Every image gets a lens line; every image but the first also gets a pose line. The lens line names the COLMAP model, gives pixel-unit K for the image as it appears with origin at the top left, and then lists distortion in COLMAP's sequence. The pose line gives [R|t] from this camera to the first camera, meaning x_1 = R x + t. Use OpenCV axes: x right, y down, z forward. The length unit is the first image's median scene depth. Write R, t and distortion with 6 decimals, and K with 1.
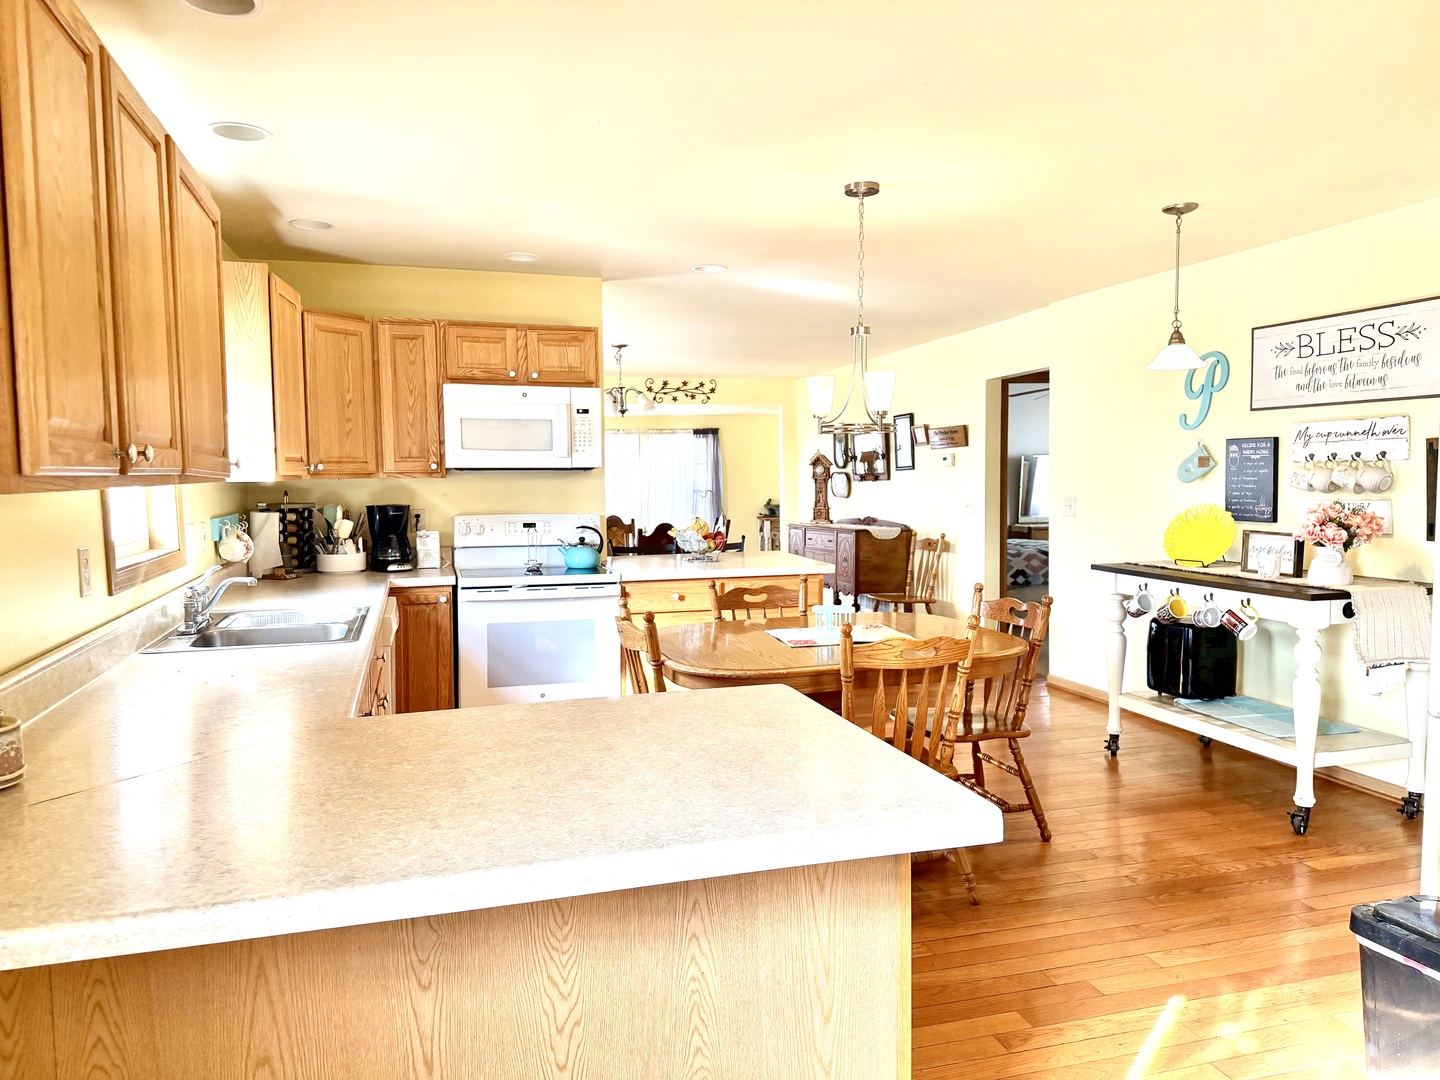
lens RADIAL K [[1004.3, 0, 722.2], [0, 1004.3, 550.7], [0, 0, 1]] dist [0.116851, -0.138232]
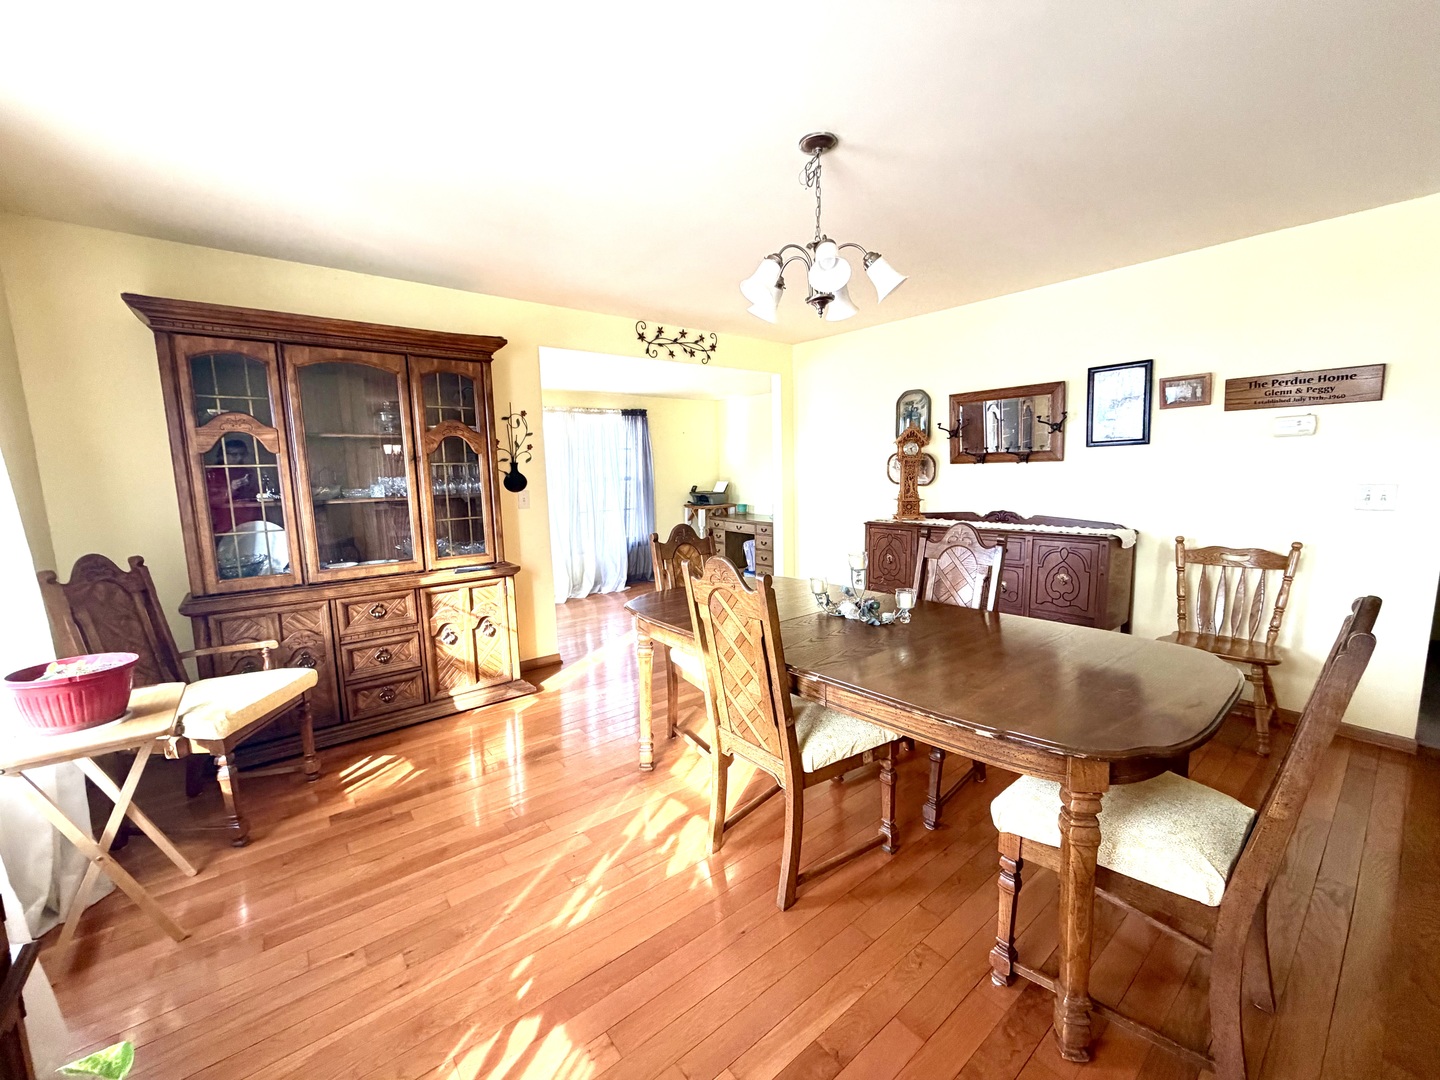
lens RADIAL K [[573.7, 0, 711.5], [0, 573.7, 536.1], [0, 0, 1]] dist [-0.002066, -0.000164]
pose [[0.921375, -0.054384, 0.384852, -0.411137], [0.038179, 0.998038, 0.049629, -0.082124], [-0.386796, -0.031033, 0.921643, 1.303155]]
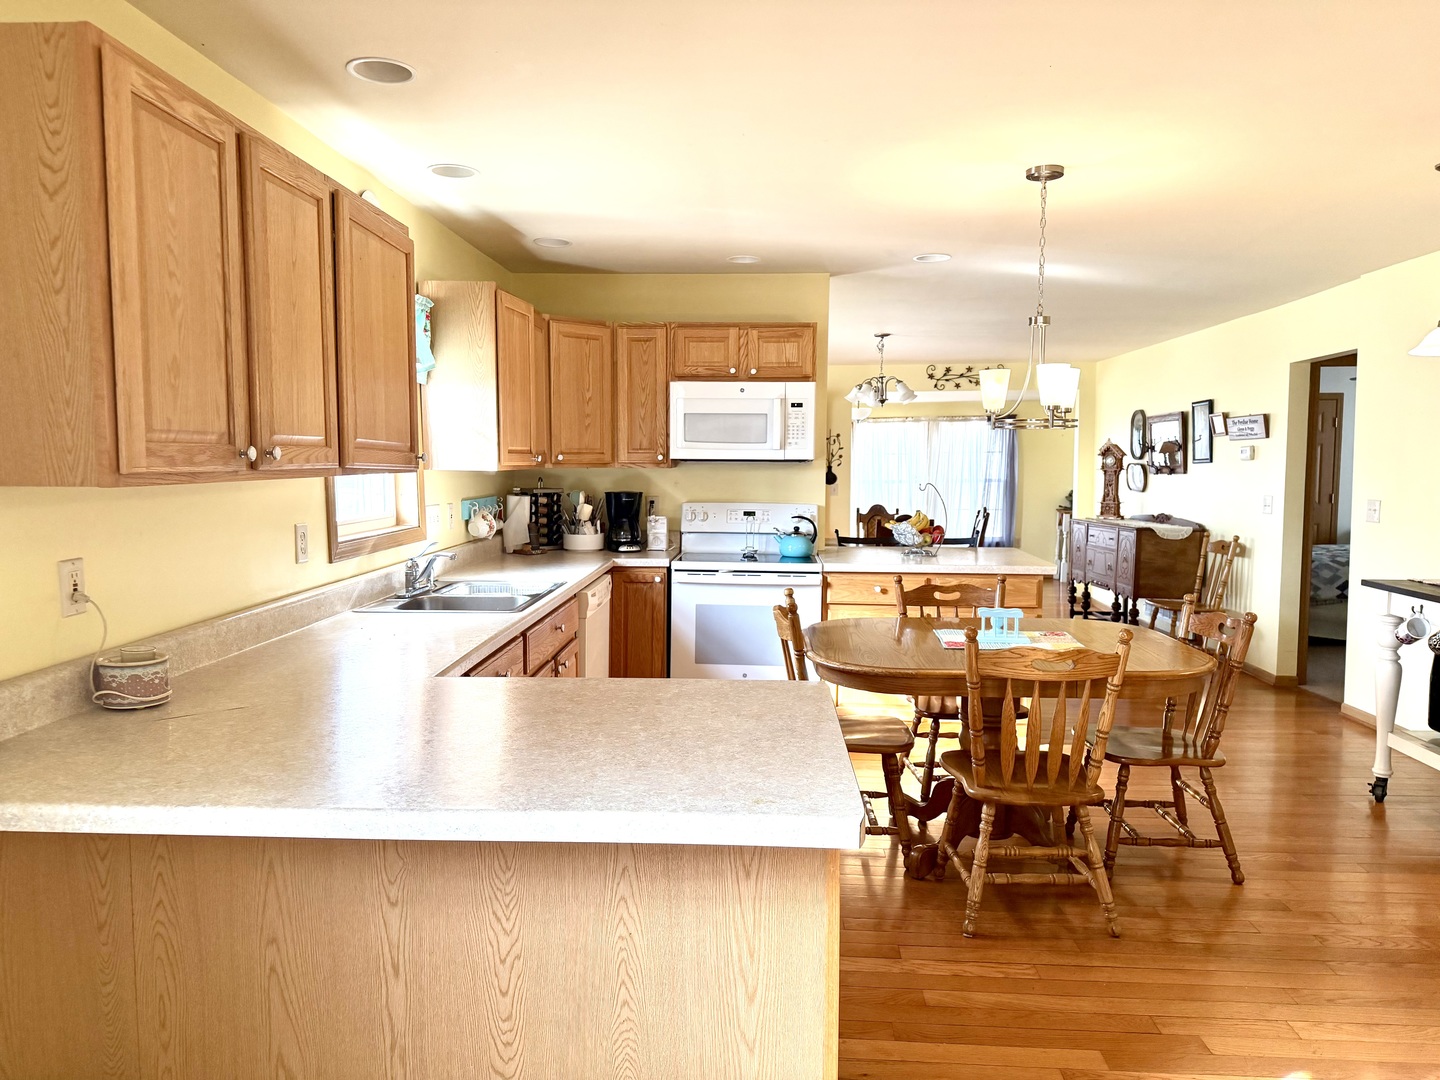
lens RADIAL K [[1006.4, 0, 715.6], [0, 1006.4, 541.8], [0, 0, 1]] dist [0.133829, -0.203460]
pose [[0.942901, 0.040681, -0.330581, 0.136912], [-0.038640, 0.999172, 0.012744, -0.008726], [0.330826, 0.000758, 0.943692, -0.003596]]
